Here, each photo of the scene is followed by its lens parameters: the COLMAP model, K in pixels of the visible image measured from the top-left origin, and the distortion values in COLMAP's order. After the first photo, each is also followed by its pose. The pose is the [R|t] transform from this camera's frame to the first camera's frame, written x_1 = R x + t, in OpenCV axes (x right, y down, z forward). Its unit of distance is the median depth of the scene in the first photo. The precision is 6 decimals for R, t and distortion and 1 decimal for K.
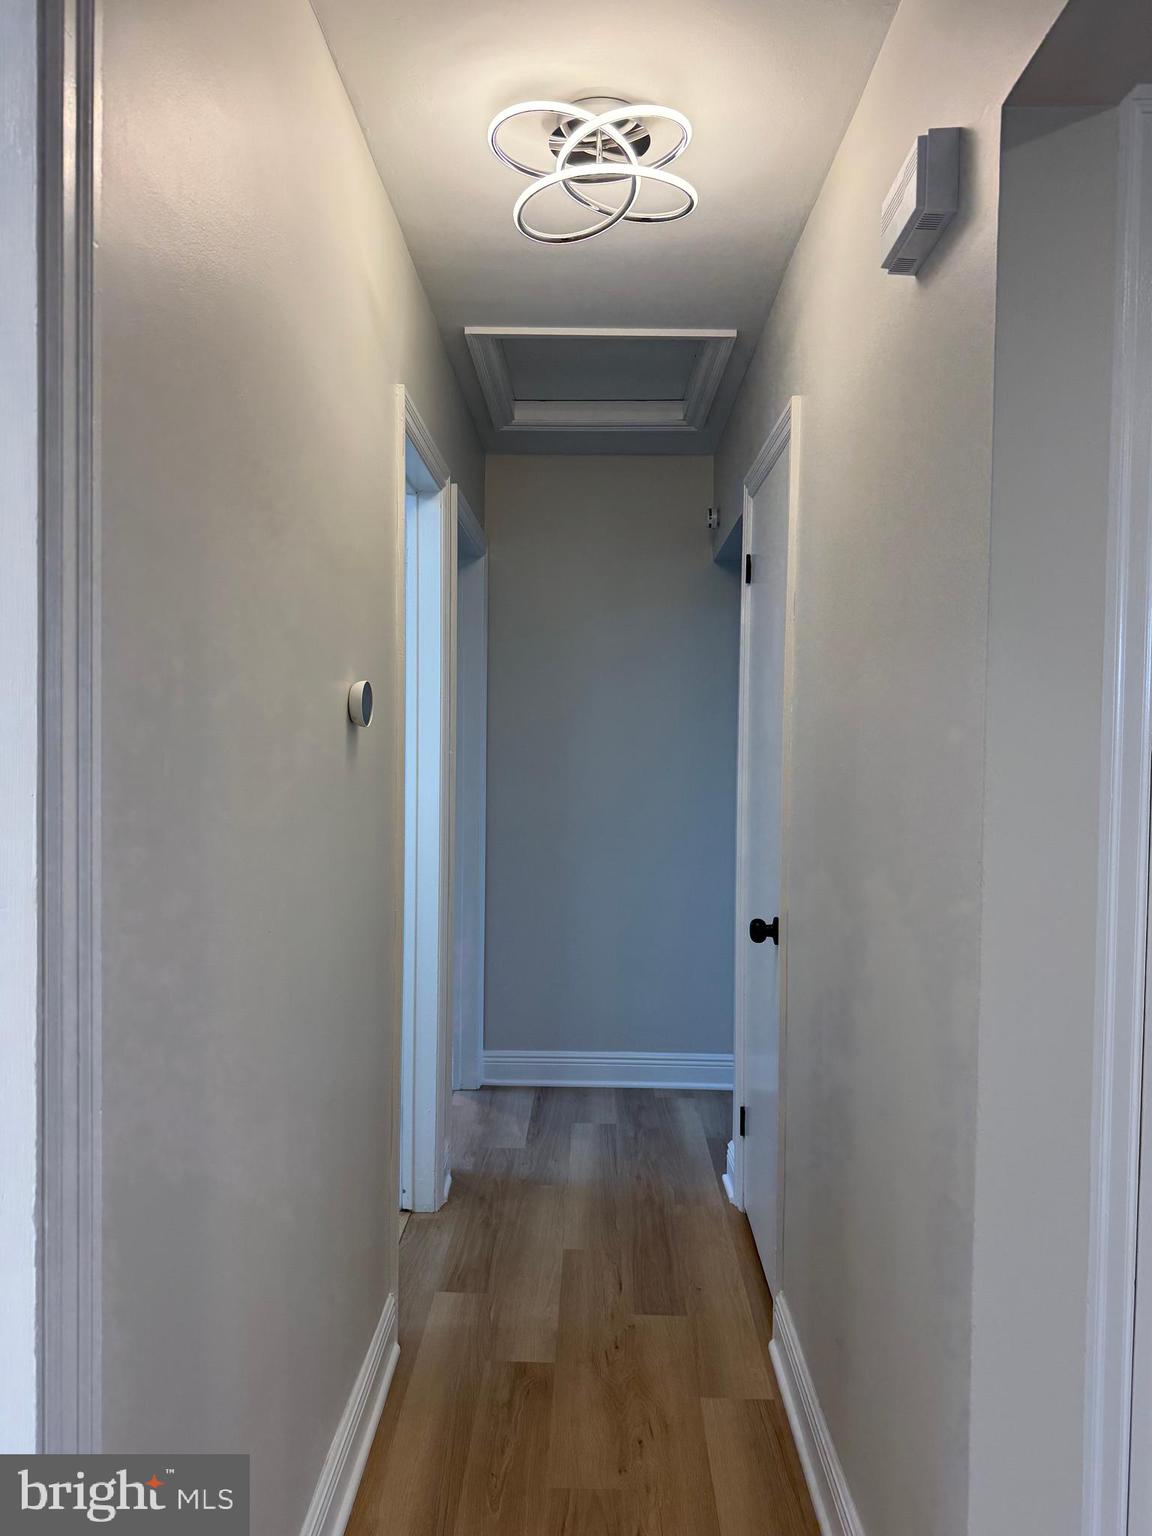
lens RADIAL K [[1073.0, 0, 575.2], [0, 1073.0, 764.7], [0, 0, 1]] dist [0.074393, -0.096074]
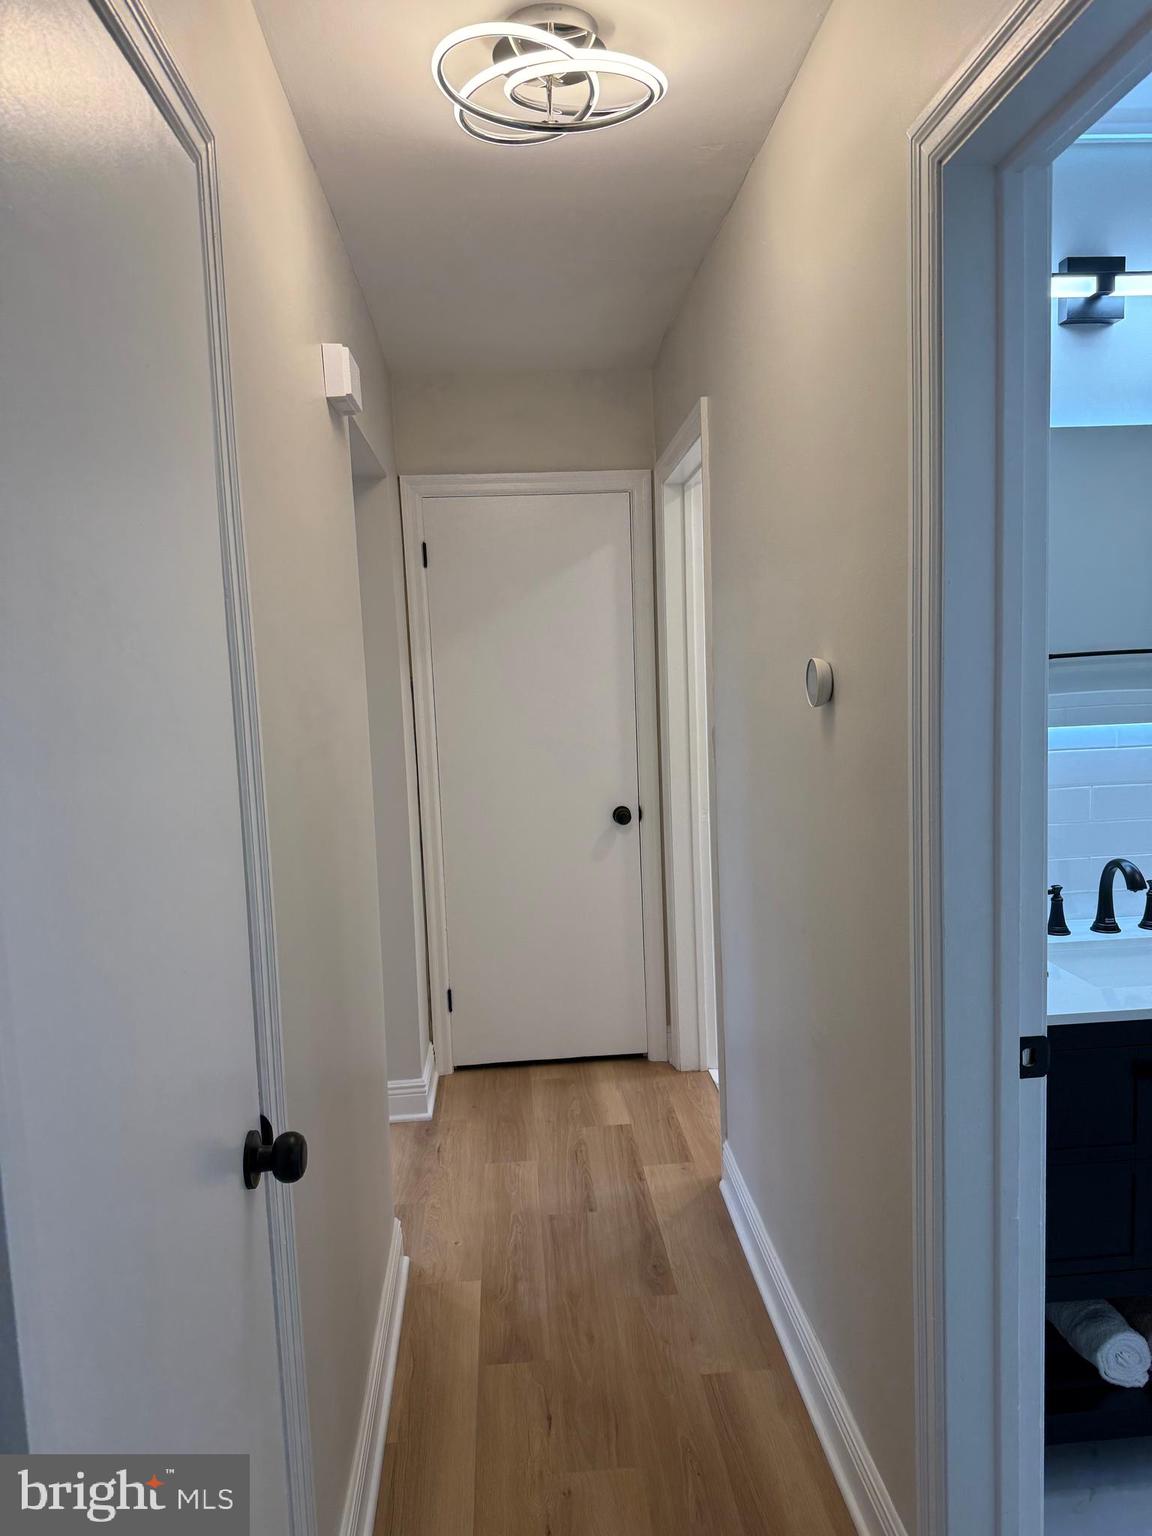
lens RADIAL K [[1073.0, 0, 575.8], [0, 1073.0, 769.1], [0, 0, 1]] dist [0.074393, -0.096074]
pose [[-0.995655, 0.034062, -0.086670, 0.098325], [0.021623, 0.989830, 0.140605, -0.117954], [0.090578, 0.138120, -0.986265, 1.877361]]
